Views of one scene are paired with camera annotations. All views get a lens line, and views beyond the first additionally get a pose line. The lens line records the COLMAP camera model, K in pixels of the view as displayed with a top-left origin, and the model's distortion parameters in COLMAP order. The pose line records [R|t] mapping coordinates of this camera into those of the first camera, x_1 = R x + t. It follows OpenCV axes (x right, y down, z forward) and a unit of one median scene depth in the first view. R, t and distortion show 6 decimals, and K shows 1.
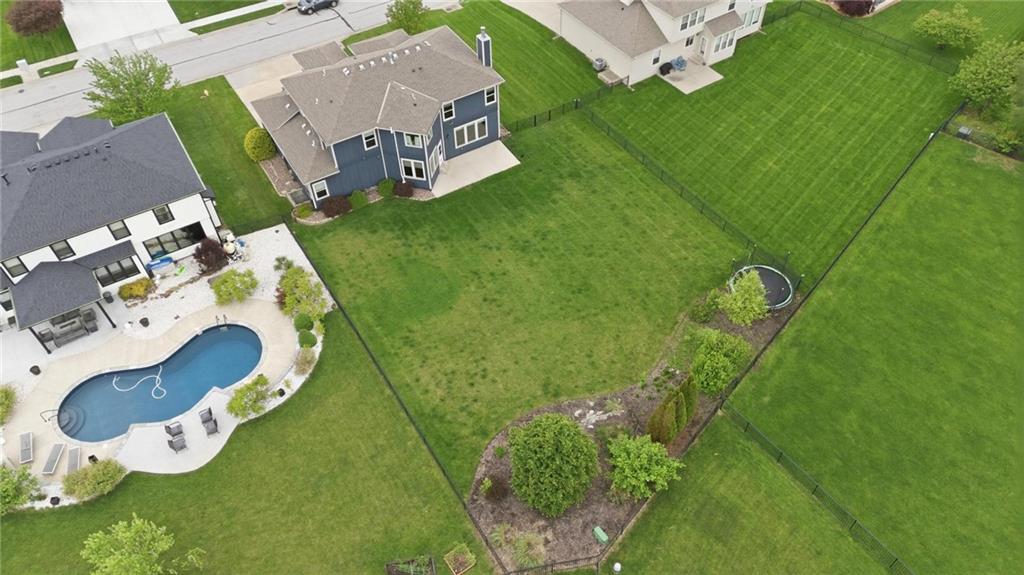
lens RADIAL K [[808.6, 0, 514.3], [0, 808.6, 298.7], [0, 0, 1]] dist [0.042124, -0.004637]
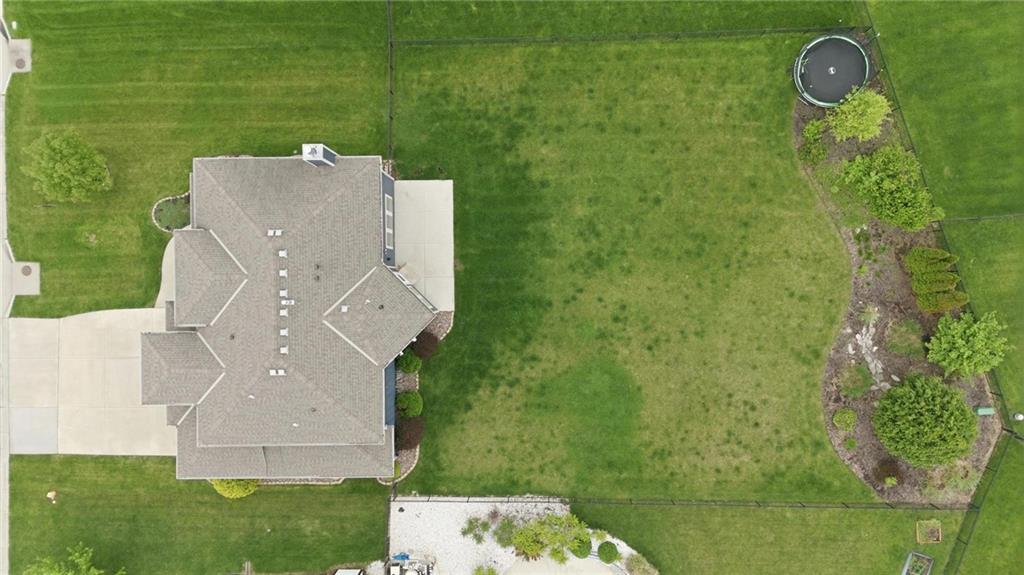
lens RADIAL K [[808.6, 0, 514.3], [0, 808.6, 298.7], [0, 0, 1]] dist [0.042124, -0.004637]
pose [[0.513550, -0.857893, -0.016944, -0.052839], [0.650400, 0.376309, 0.659827, -0.711390], [-0.559685, -0.349874, 0.751226, 0.483226]]
